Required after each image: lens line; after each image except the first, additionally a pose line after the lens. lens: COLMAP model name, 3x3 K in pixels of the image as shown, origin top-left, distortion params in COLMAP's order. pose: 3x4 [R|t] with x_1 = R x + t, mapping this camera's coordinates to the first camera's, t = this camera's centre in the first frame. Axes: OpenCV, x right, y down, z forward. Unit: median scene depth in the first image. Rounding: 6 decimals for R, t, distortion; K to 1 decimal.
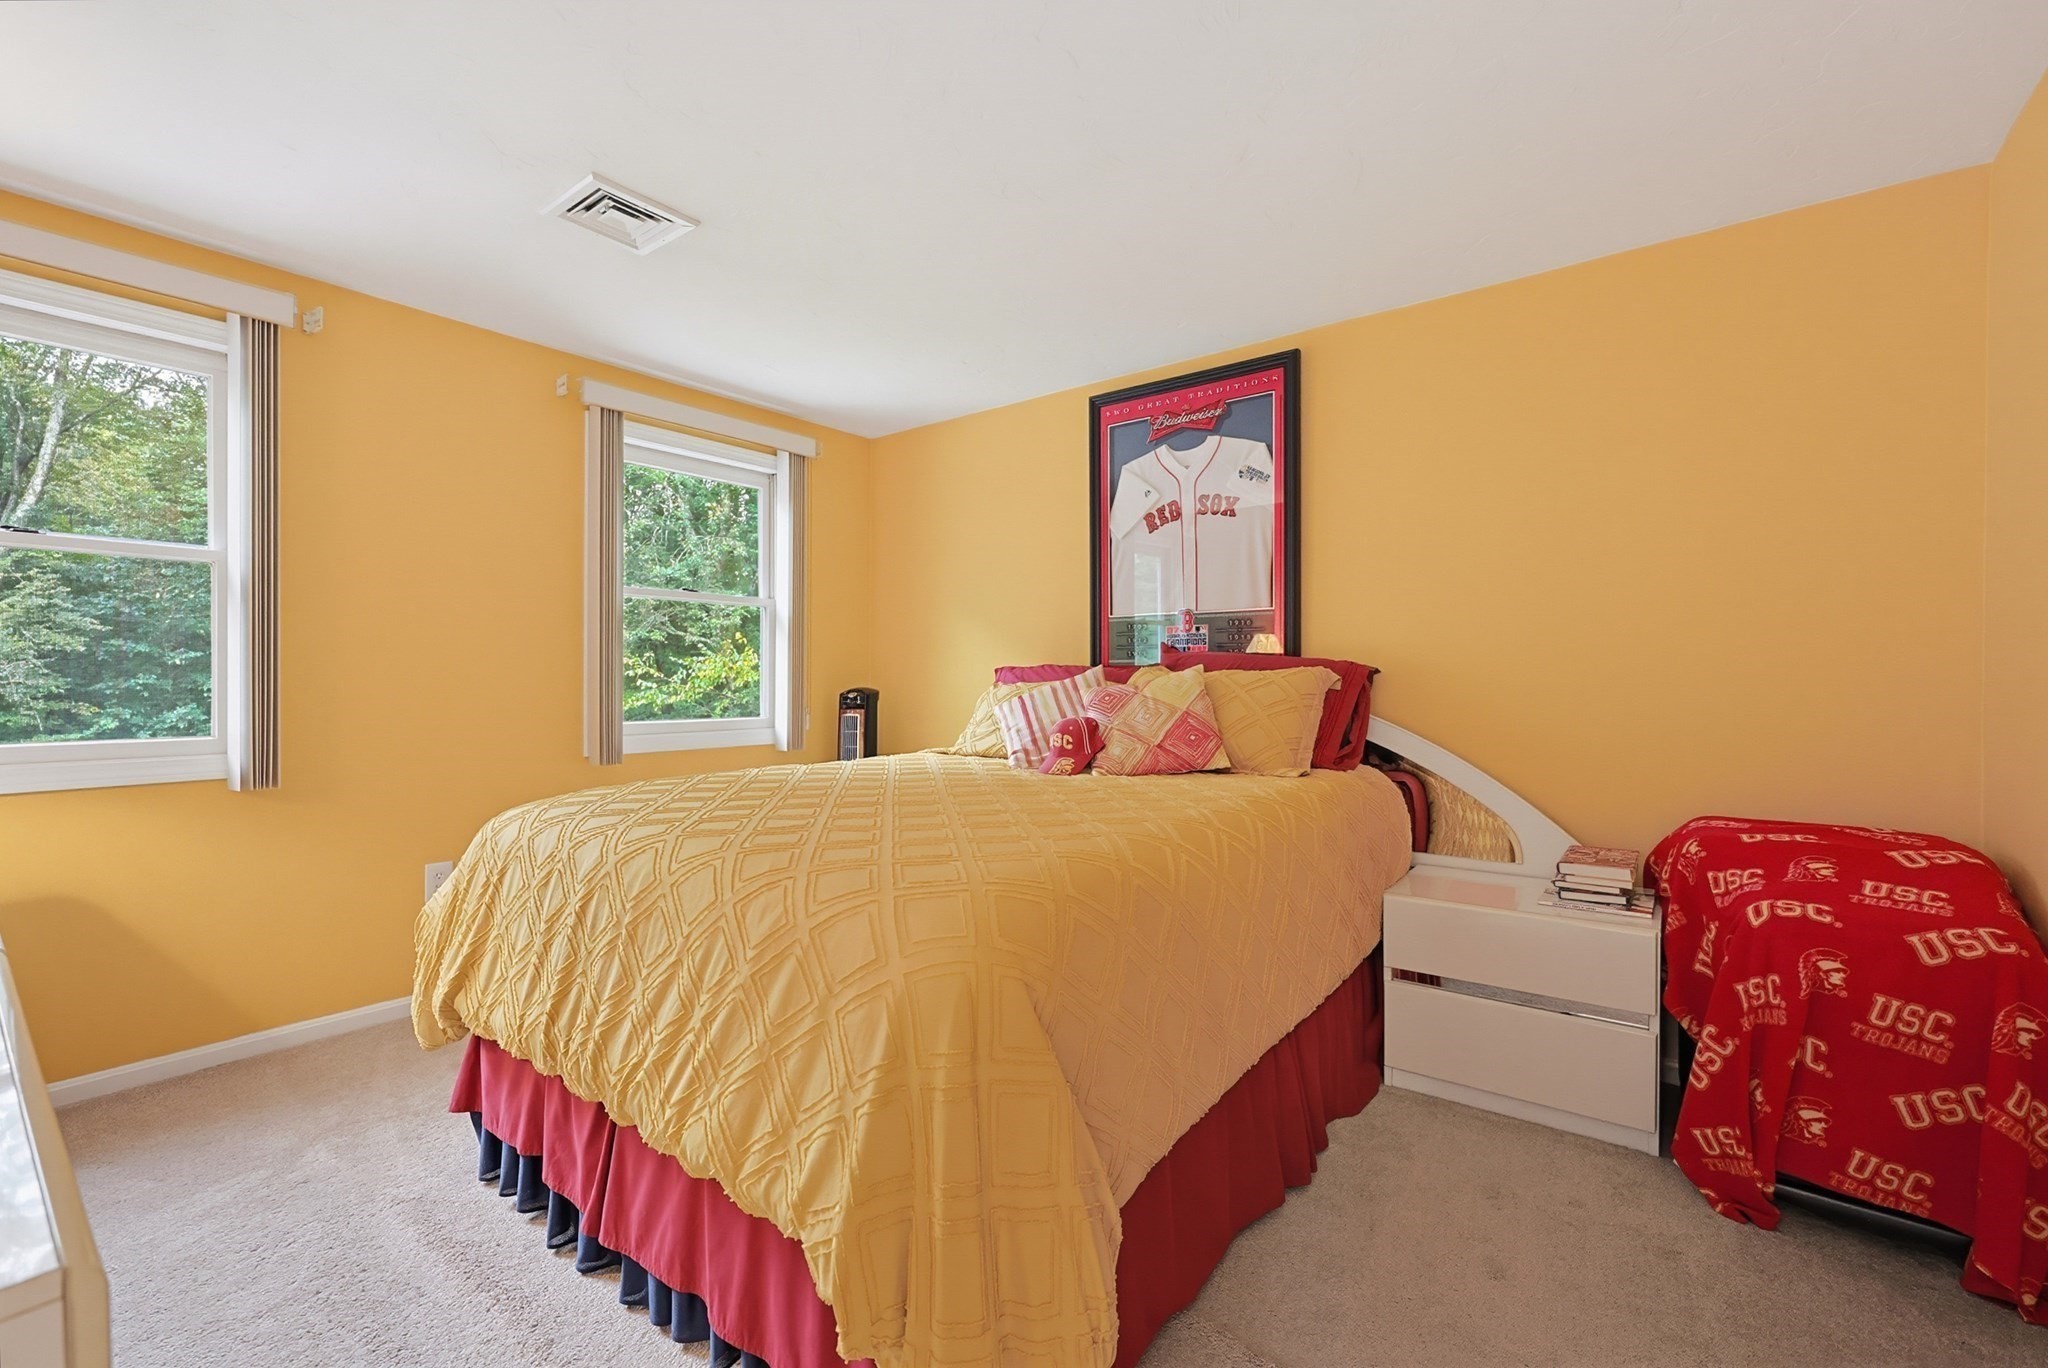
lens RADIAL K [[872.0, 0, 1028.6], [0, 872.0, 681.3], [0, 0, 1]] dist [-0.001306, 0.000044]
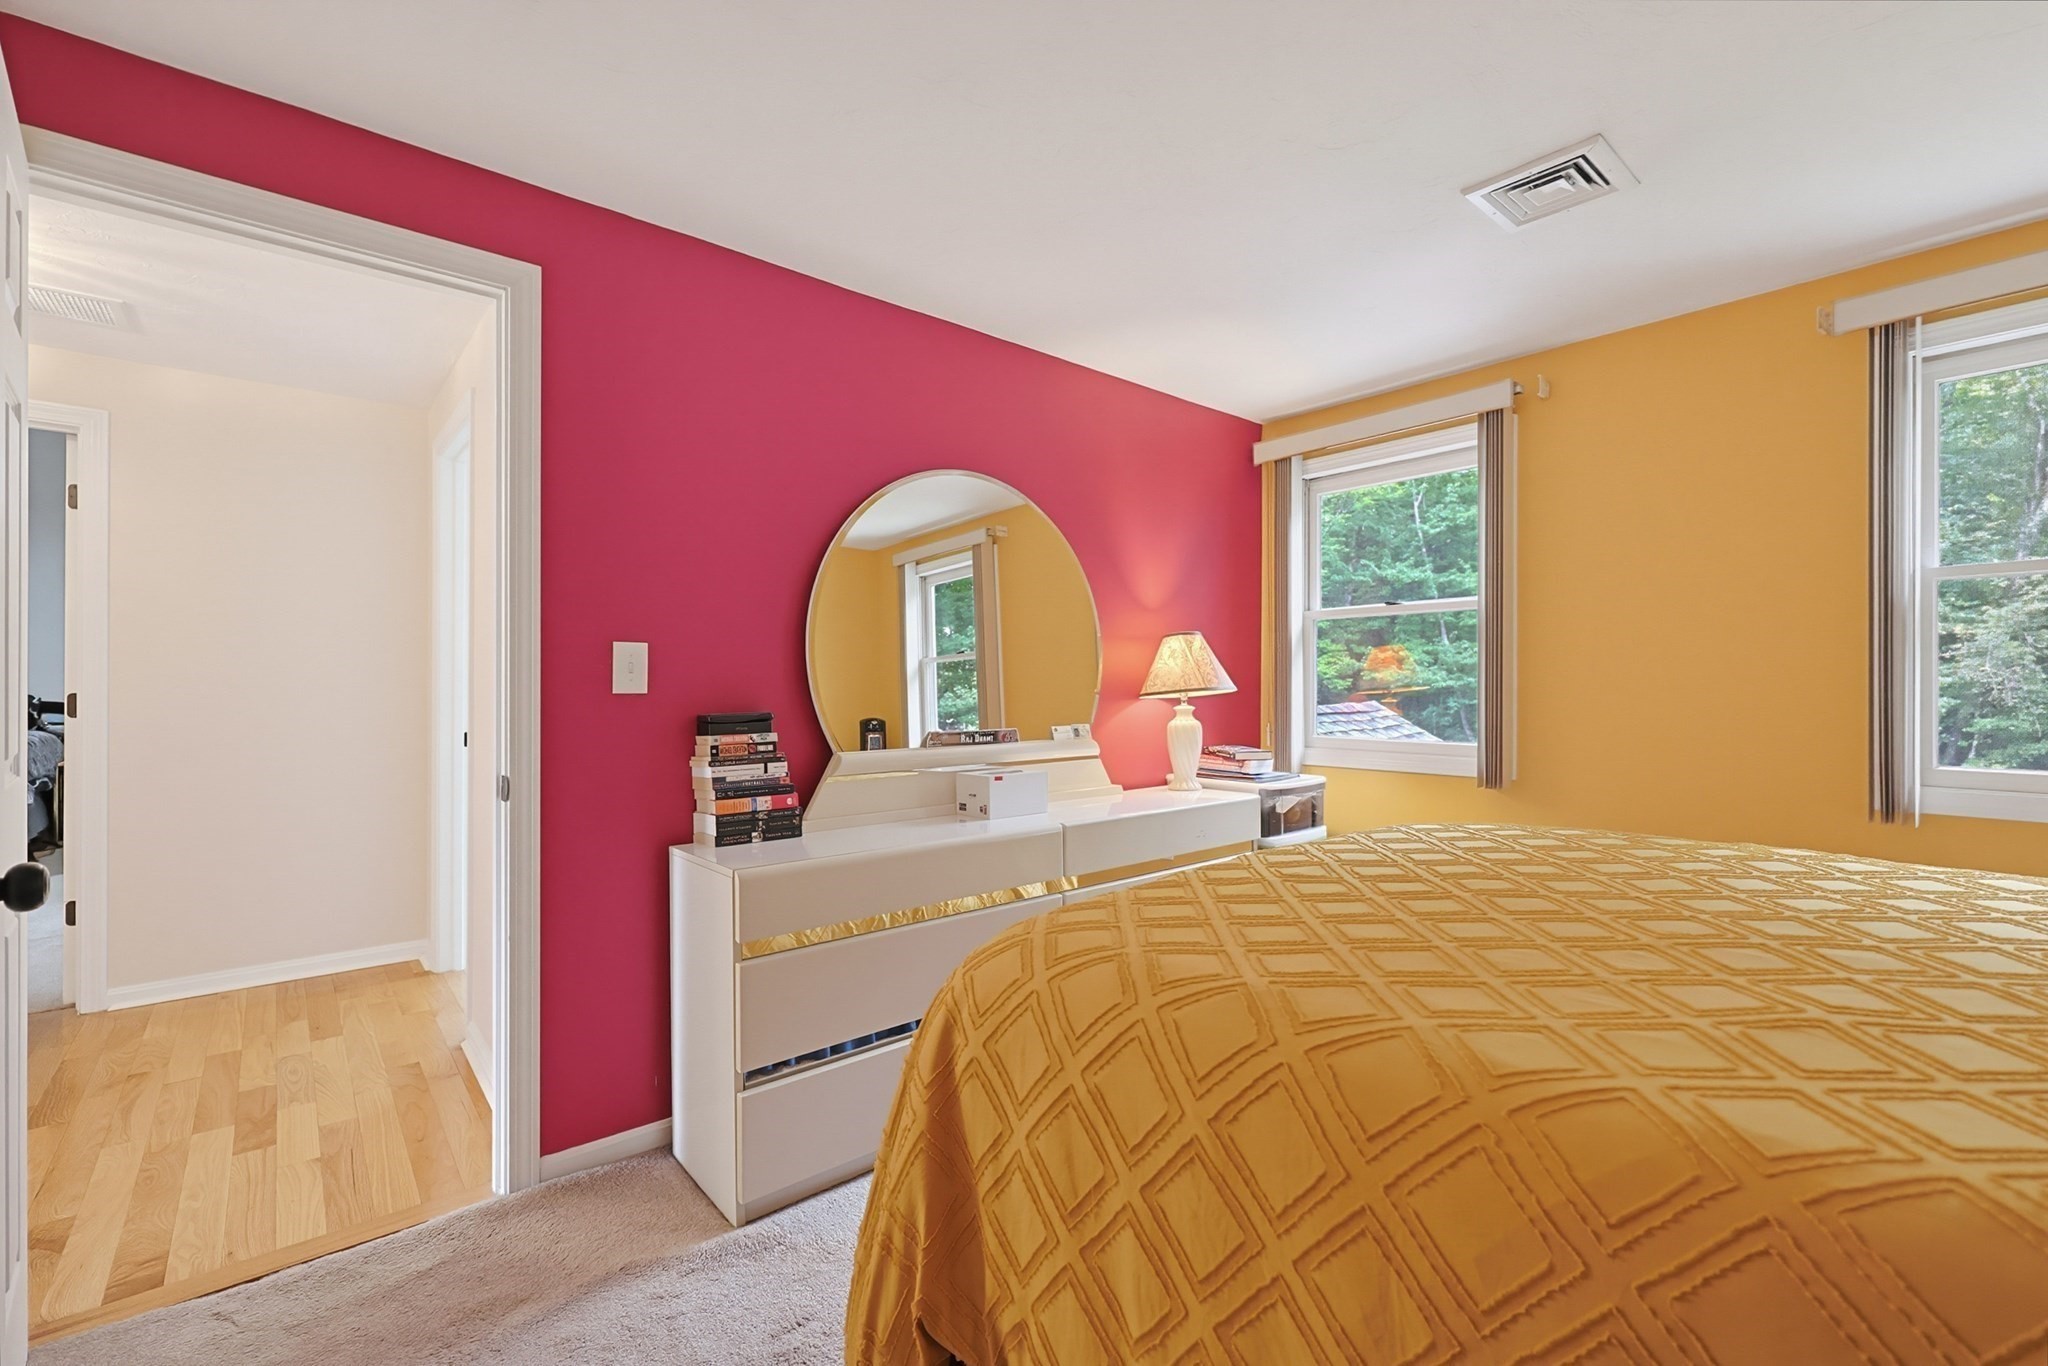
lens RADIAL K [[872.0, 0, 1032.5], [0, 872.0, 680.6], [0, 0, 1]] dist [-0.001306, 0.000044]
pose [[-0.216487, 0.000487, -0.976285, 0.363018], [-0.003690, 0.999992, 0.001317, -0.017871], [0.976279, 0.003888, -0.216484, 0.464922]]
